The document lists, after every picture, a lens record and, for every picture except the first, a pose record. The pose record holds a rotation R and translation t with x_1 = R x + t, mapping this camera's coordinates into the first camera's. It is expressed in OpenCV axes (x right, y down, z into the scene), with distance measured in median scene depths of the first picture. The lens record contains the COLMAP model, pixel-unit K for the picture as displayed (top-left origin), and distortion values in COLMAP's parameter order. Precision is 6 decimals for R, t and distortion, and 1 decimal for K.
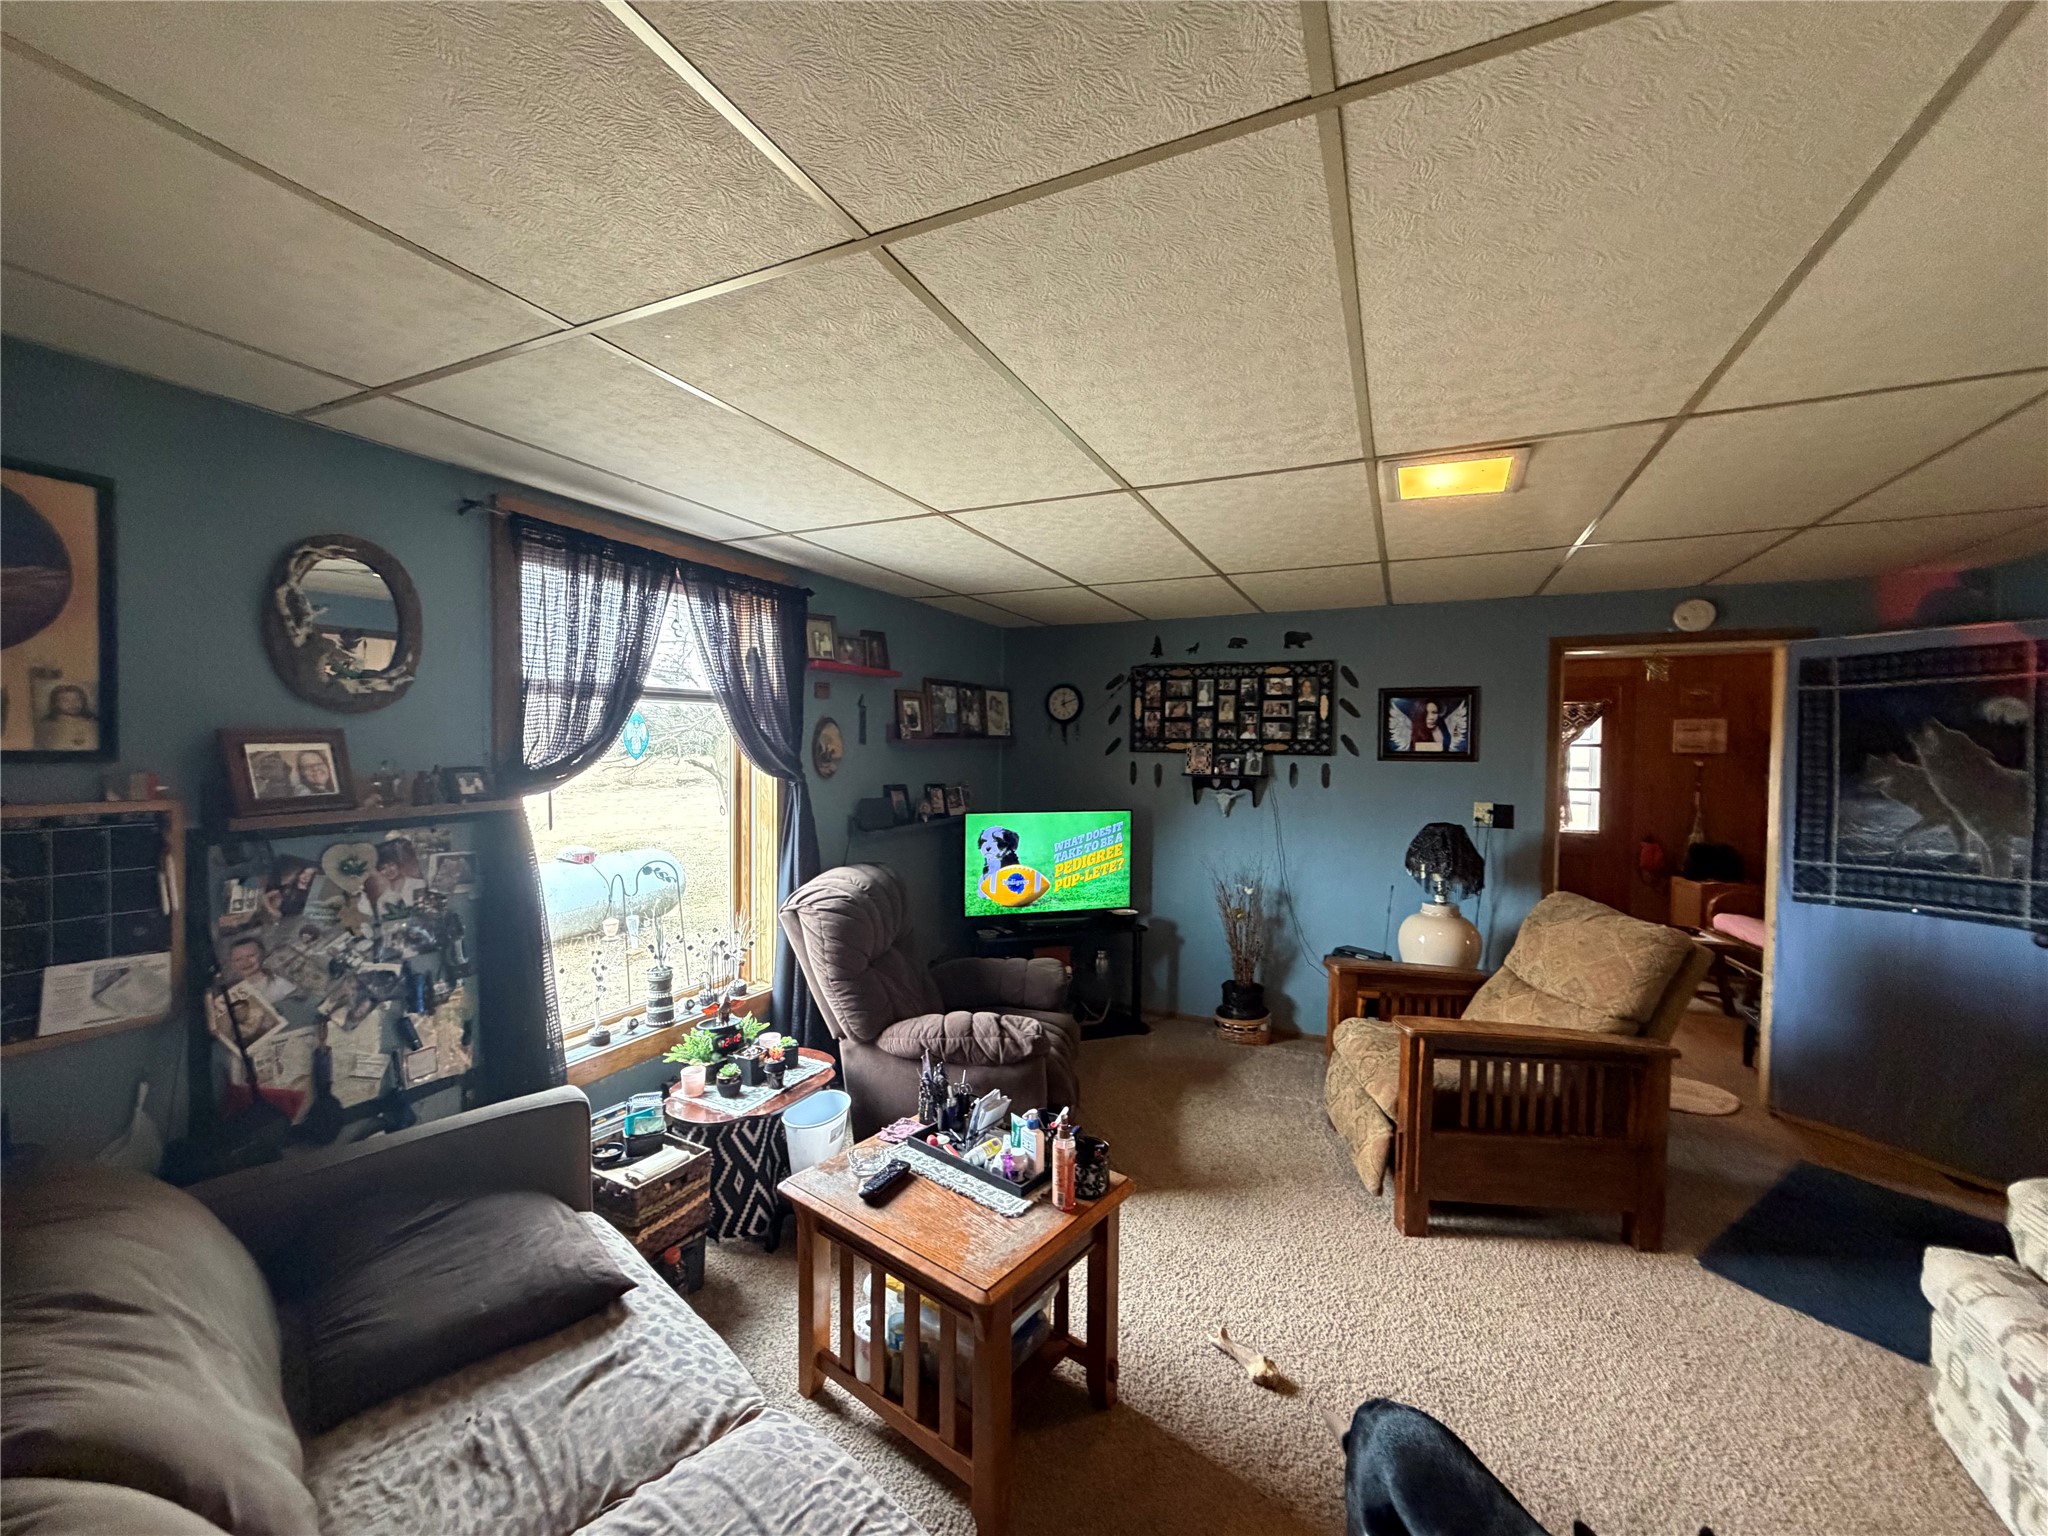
lens RADIAL K [[818.3, 0, 1034.4], [0, 818.3, 755.8], [0, 0, 1]] dist [-0.001651, 0.000018]
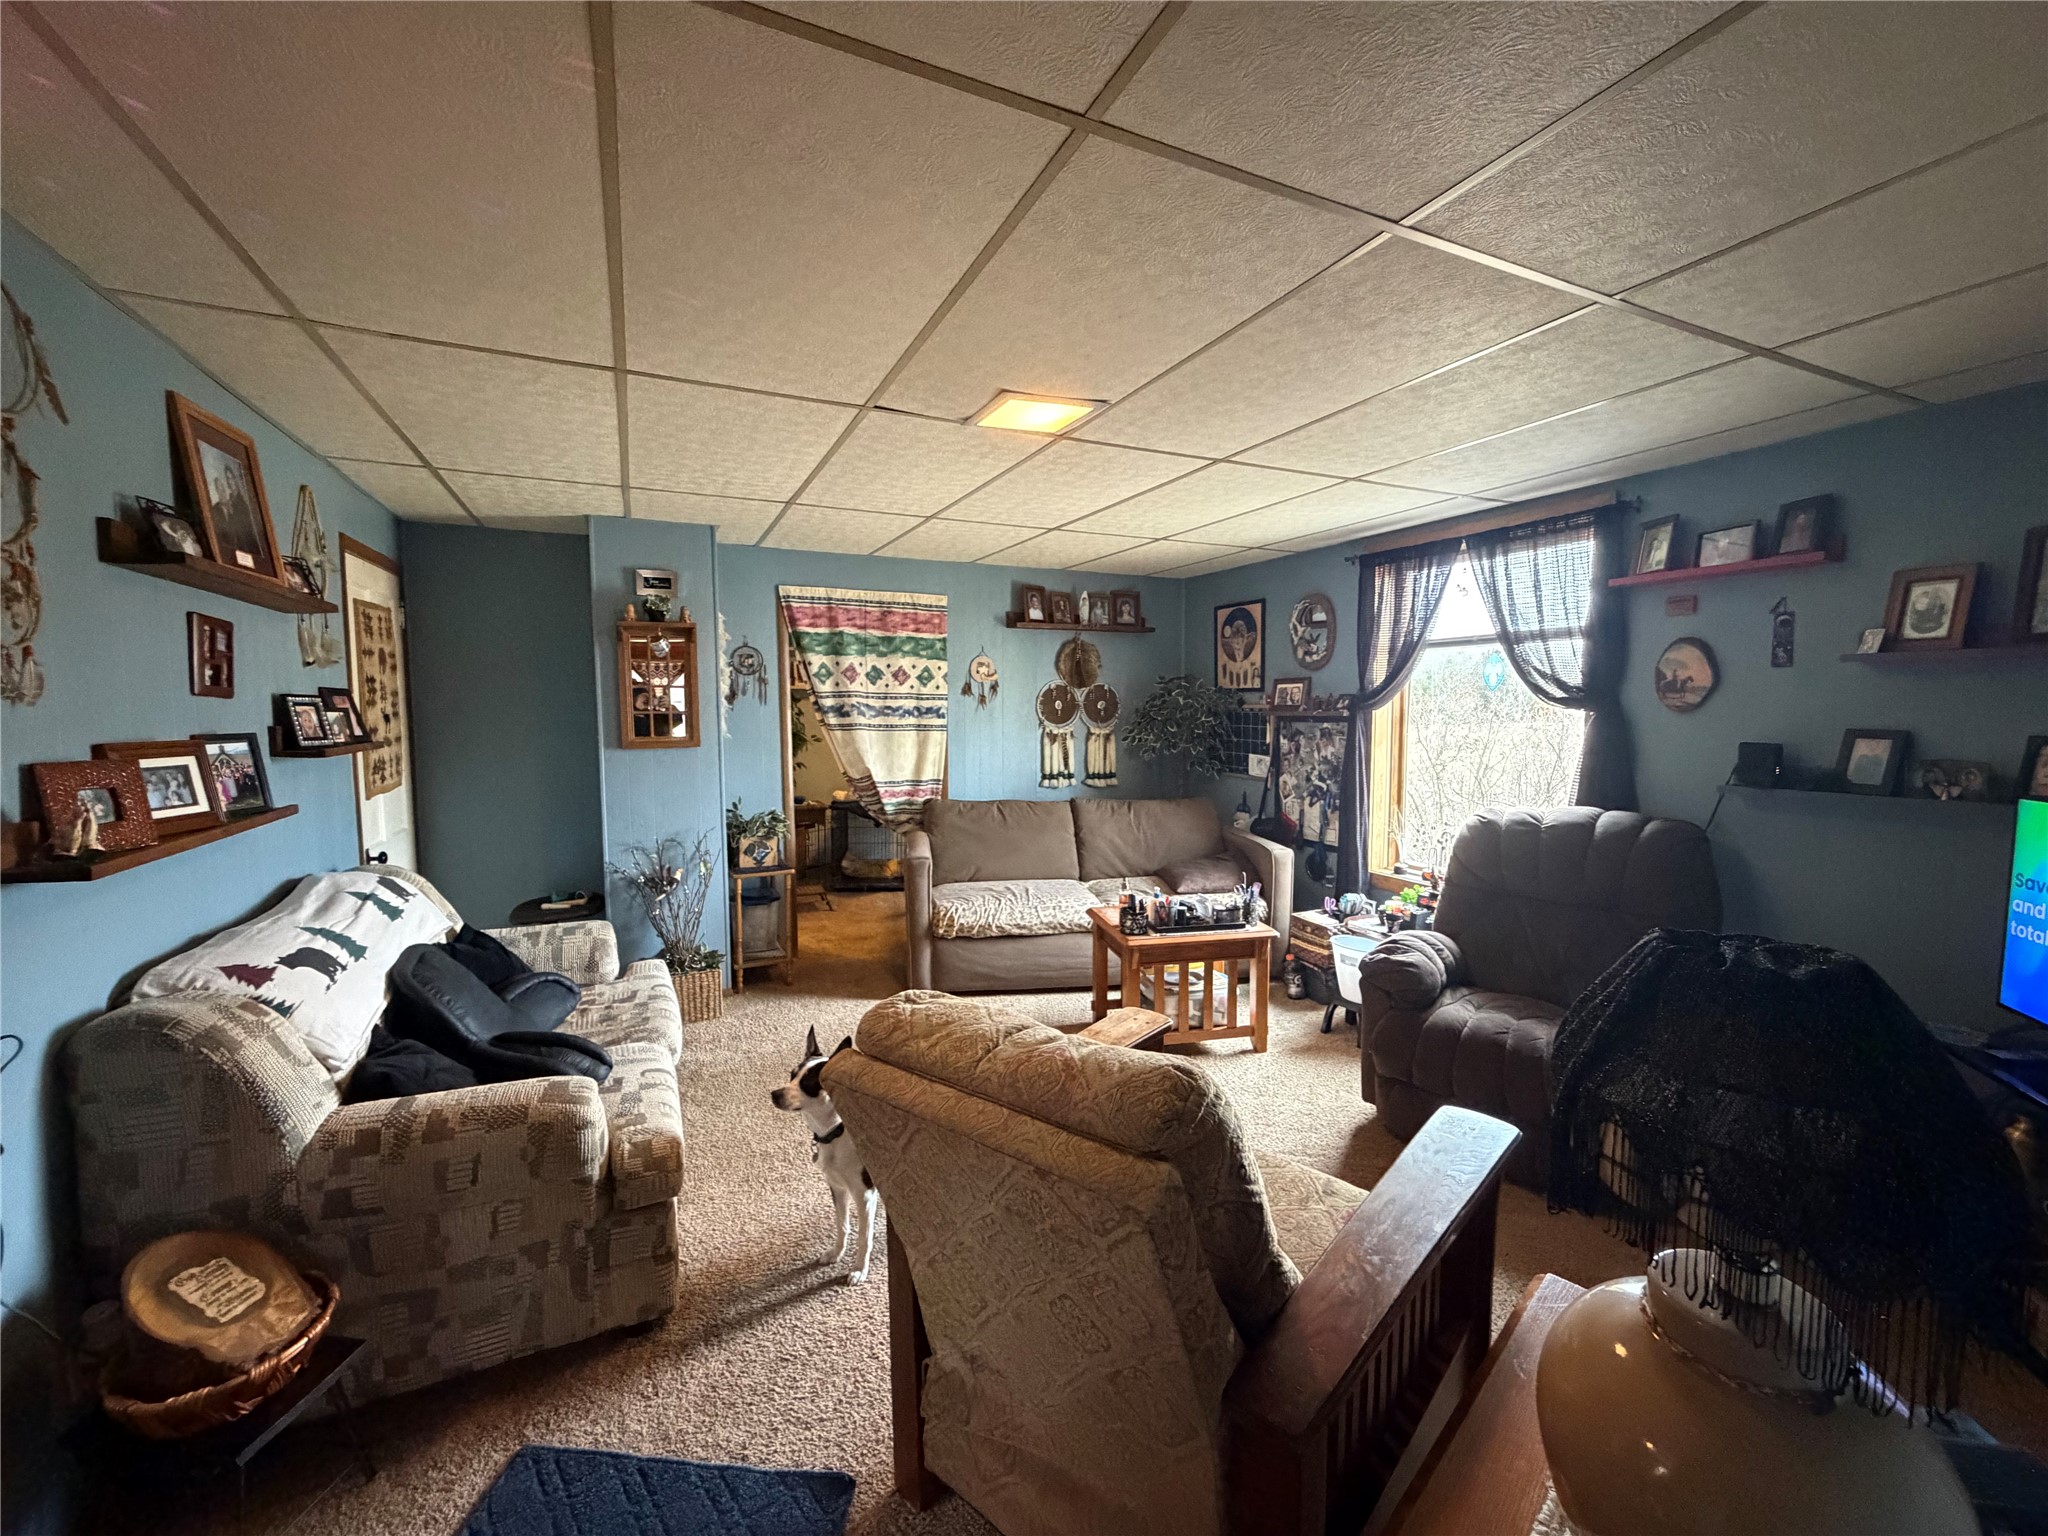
lens RADIAL K [[818.3, 0, 1029.7], [0, 818.3, 771.0], [0, 0, 1]] dist [-0.001651, 0.000018]
pose [[-0.635132, 0.057129, -0.770288, 1.461539], [-0.012112, 0.996402, 0.083885, 0.046638], [0.772309, 0.062608, -0.632155, 1.850172]]
